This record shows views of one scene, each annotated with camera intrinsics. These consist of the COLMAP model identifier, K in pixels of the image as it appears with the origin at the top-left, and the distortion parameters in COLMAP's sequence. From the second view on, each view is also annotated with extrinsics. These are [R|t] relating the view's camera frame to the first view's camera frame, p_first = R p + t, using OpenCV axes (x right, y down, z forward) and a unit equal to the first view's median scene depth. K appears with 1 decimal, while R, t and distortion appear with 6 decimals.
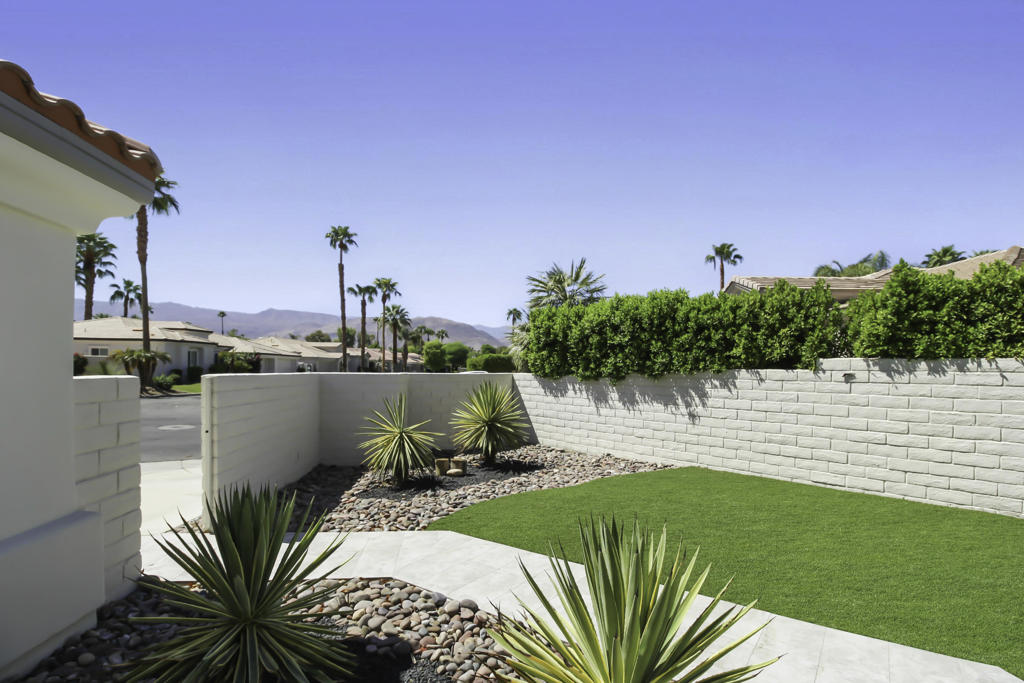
lens RADIAL K [[486.6, 0, 511.0], [0, 486.6, 389.8], [0, 0, 1]] dist [-0.001714, -0.000365]
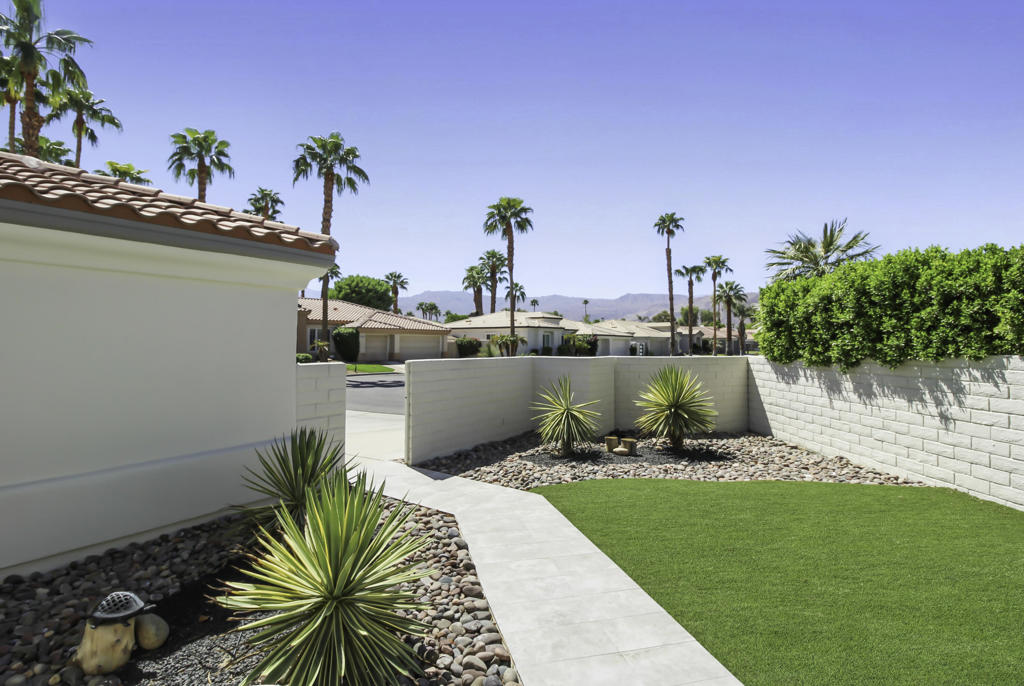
lens RADIAL K [[473.2, 0, 512.0], [0, 473.2, 343.0], [0, 0, 1]] dist [-0.017666, -0.000445]
pose [[0.760041, -0.012758, -0.649750, 0.276673], [-0.019598, 0.998903, -0.042539, -0.013739], [0.649579, 0.045066, 0.758957, 0.035291]]
